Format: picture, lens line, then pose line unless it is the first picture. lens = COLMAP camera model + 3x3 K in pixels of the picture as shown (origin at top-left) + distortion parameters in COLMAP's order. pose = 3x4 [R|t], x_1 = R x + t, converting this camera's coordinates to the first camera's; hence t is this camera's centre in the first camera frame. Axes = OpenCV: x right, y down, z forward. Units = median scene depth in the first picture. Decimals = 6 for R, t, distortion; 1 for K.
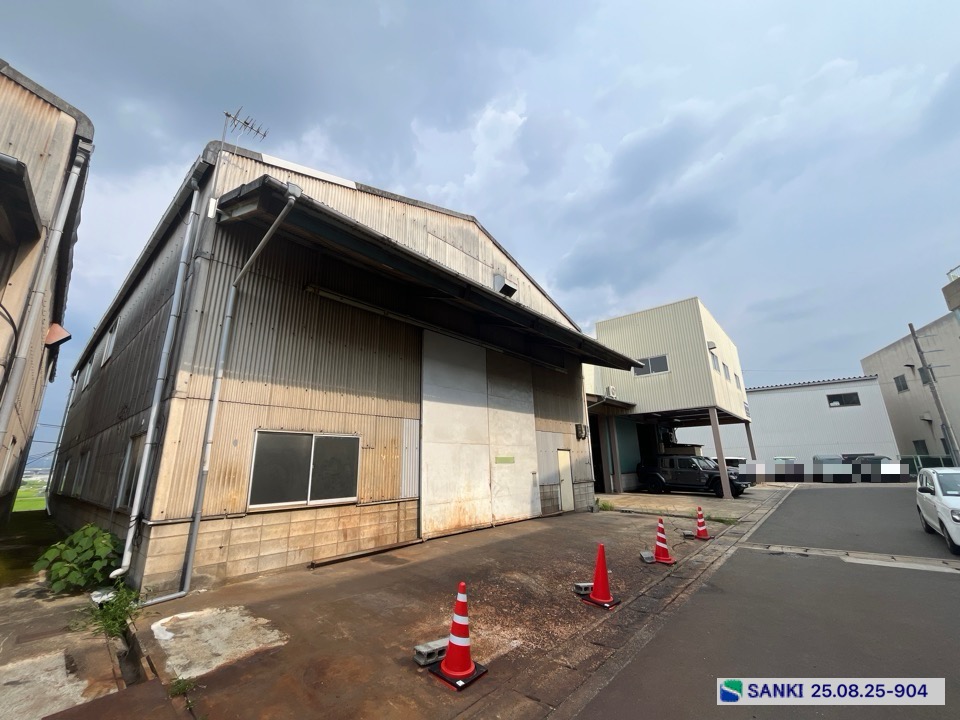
lens RADIAL K [[390.2, 0, 476.9], [0, 390.2, 360.5], [0, 0, 1]] dist [-0.002440, 0.000130]
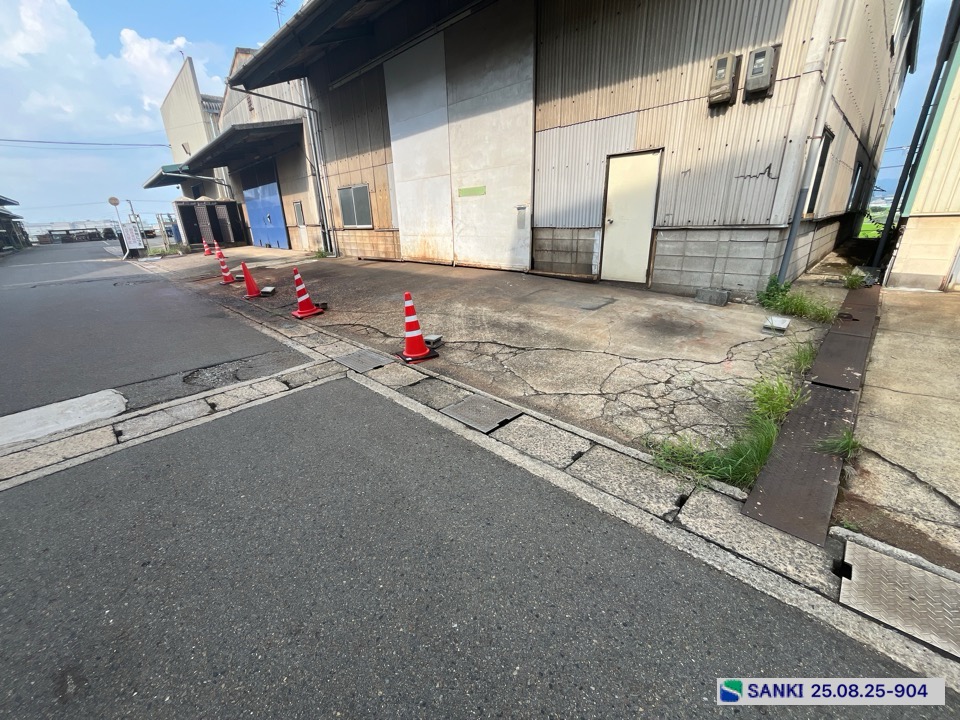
lens RADIAL K [[390.2, 0, 476.9], [0, 390.2, 360.5], [0, 0, 1]] dist [-0.002440, 0.000130]
pose [[-0.070130, 0.367891, -0.927221, 1.153734], [0.293195, 0.896055, 0.333350, 0.372363], [0.953477, -0.248479, -0.170704, 1.308194]]
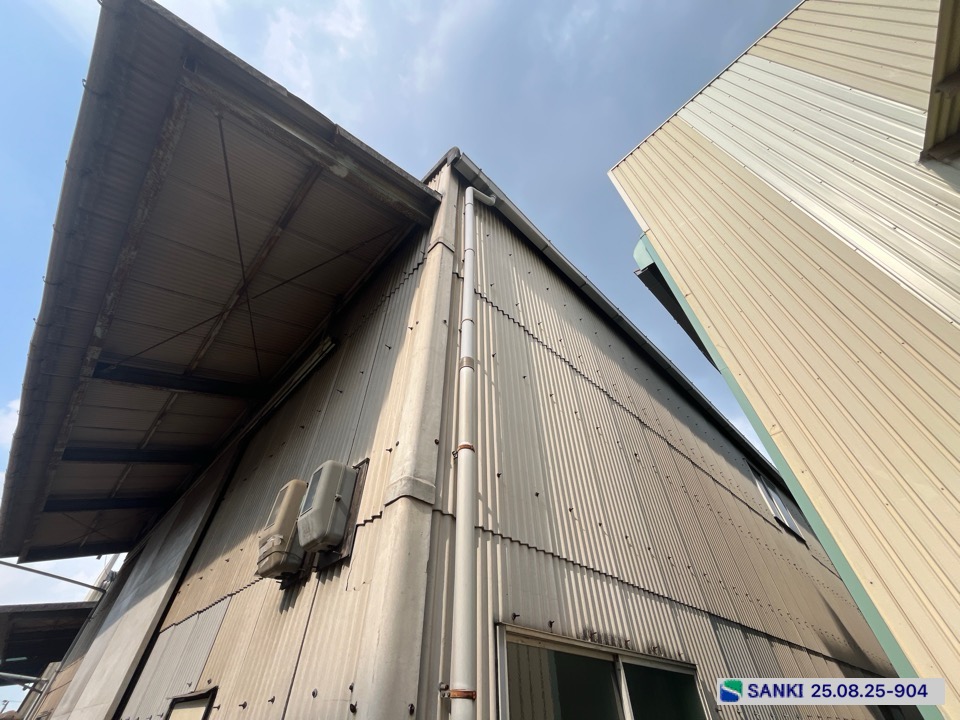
lens RADIAL K [[390.2, 0, 476.9], [0, 390.2, 360.5], [0, 0, 1]] dist [-0.002440, 0.000130]
pose [[-0.088728, -0.677835, -0.729840, 0.695659], [0.267404, 0.689622, -0.672991, 0.429346], [0.959491, -0.254875, 0.120067, 1.774778]]
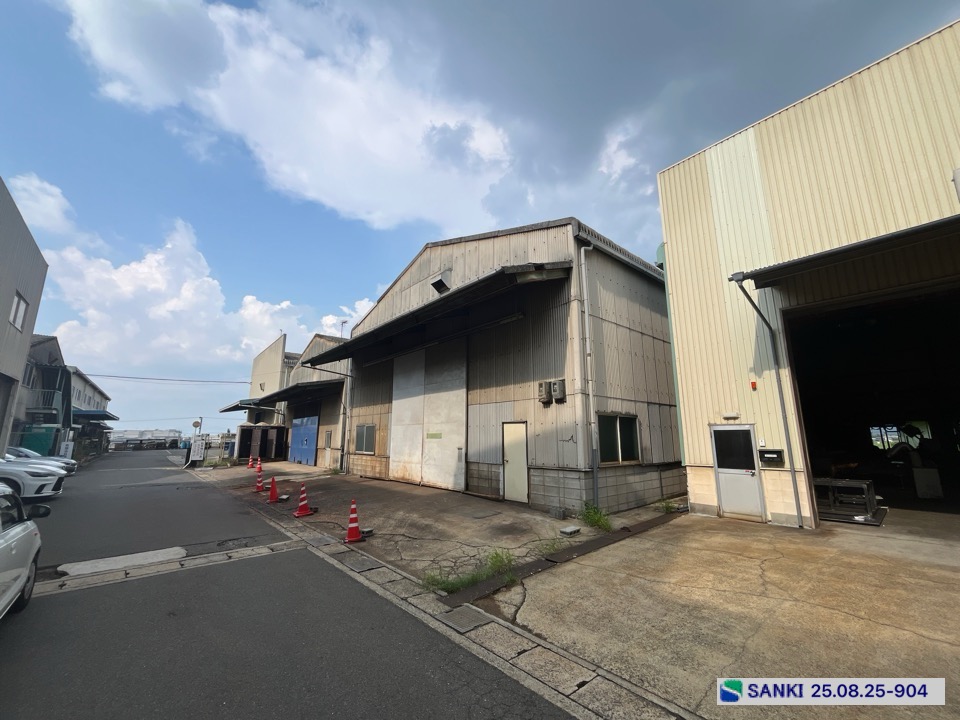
lens RADIAL K [[390.2, 0, 476.9], [0, 390.2, 360.5], [0, 0, 1]] dist [-0.002440, 0.000130]
pose [[-0.143498, -0.170508, -0.974852, 1.552980], [0.262092, 0.943327, -0.203574, 0.389470], [0.954314, -0.284713, -0.090677, 1.603658]]
